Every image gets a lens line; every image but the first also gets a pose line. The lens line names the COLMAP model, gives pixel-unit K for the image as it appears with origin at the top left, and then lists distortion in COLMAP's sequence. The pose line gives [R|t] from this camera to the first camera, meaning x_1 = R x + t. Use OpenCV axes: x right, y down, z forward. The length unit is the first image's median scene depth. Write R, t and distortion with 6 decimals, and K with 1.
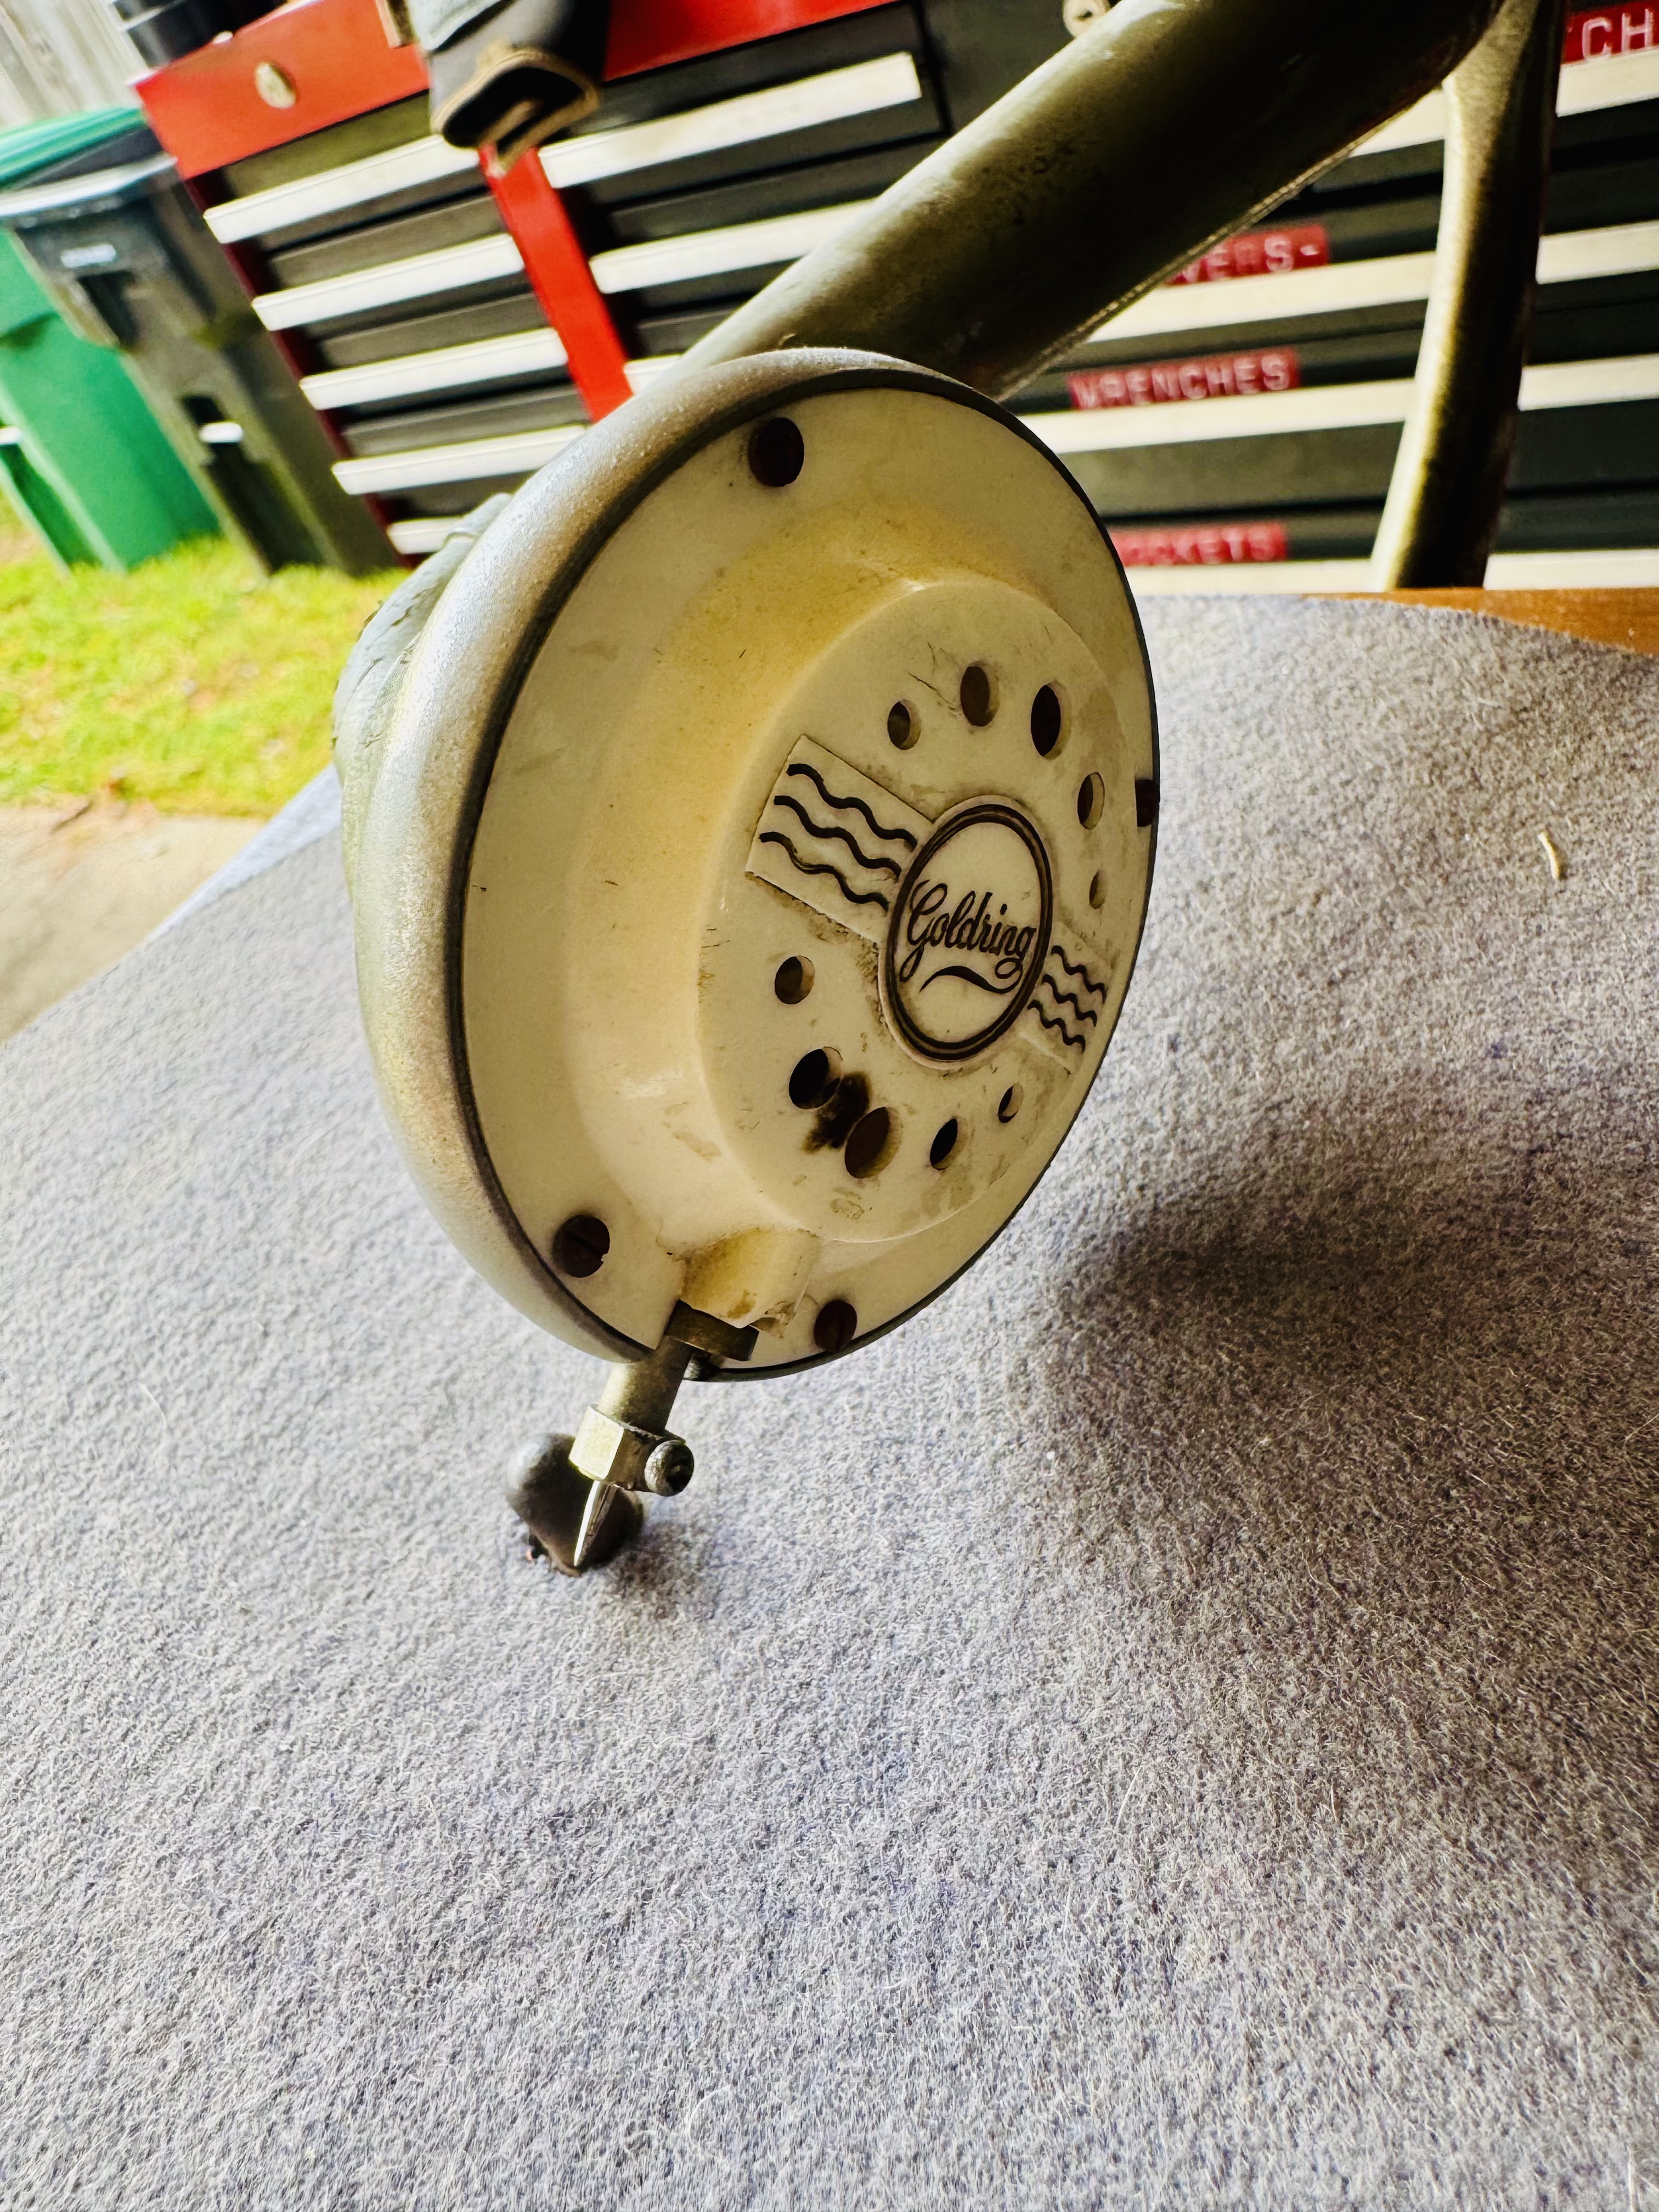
lens RADIAL K [[1667.1, 0, 761.9], [0, 1667.1, 1049.1], [0, 0, 1]] dist [0.000392, -0.003676]
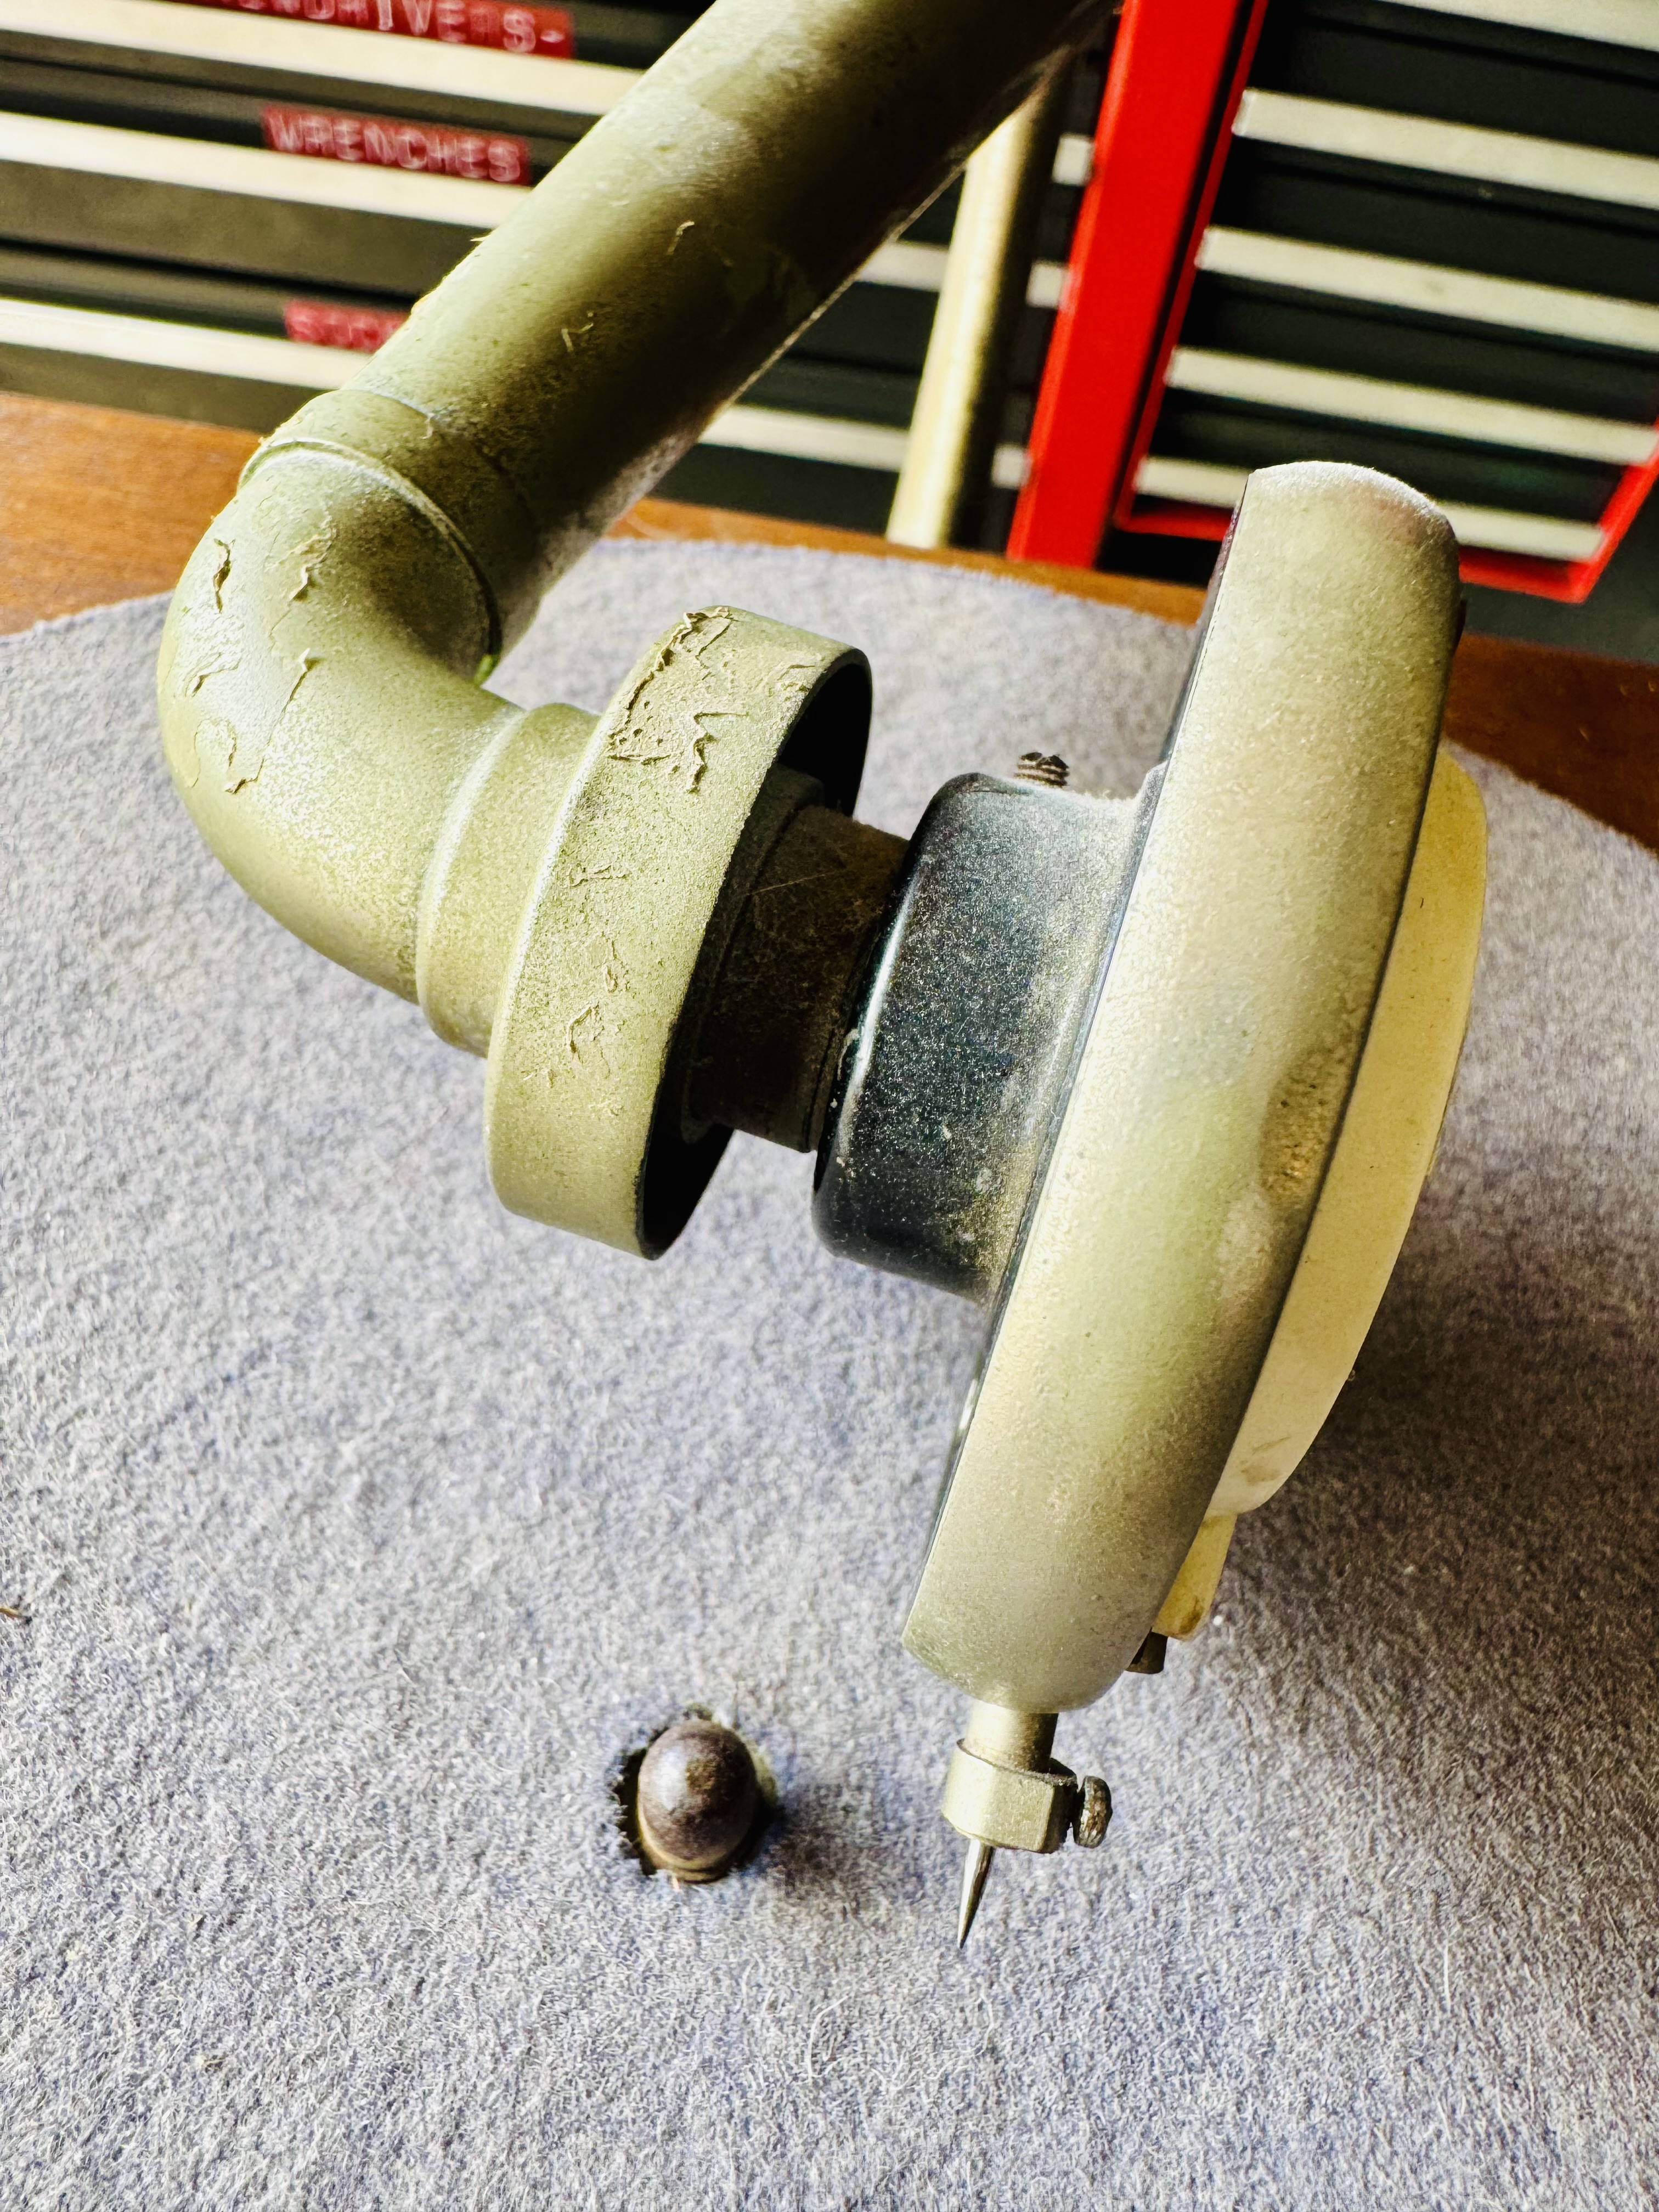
lens RADIAL K [[1667.1, 0, 761.9], [0, 1667.1, 1049.1], [0, 0, 1]] dist [0.000392, -0.003676]
pose [[0.819980, -0.069669, 0.568136, -0.600536], [-0.015457, 0.989508, 0.143650, -0.228809], [-0.572183, -0.126571, 0.810300, 0.443124]]
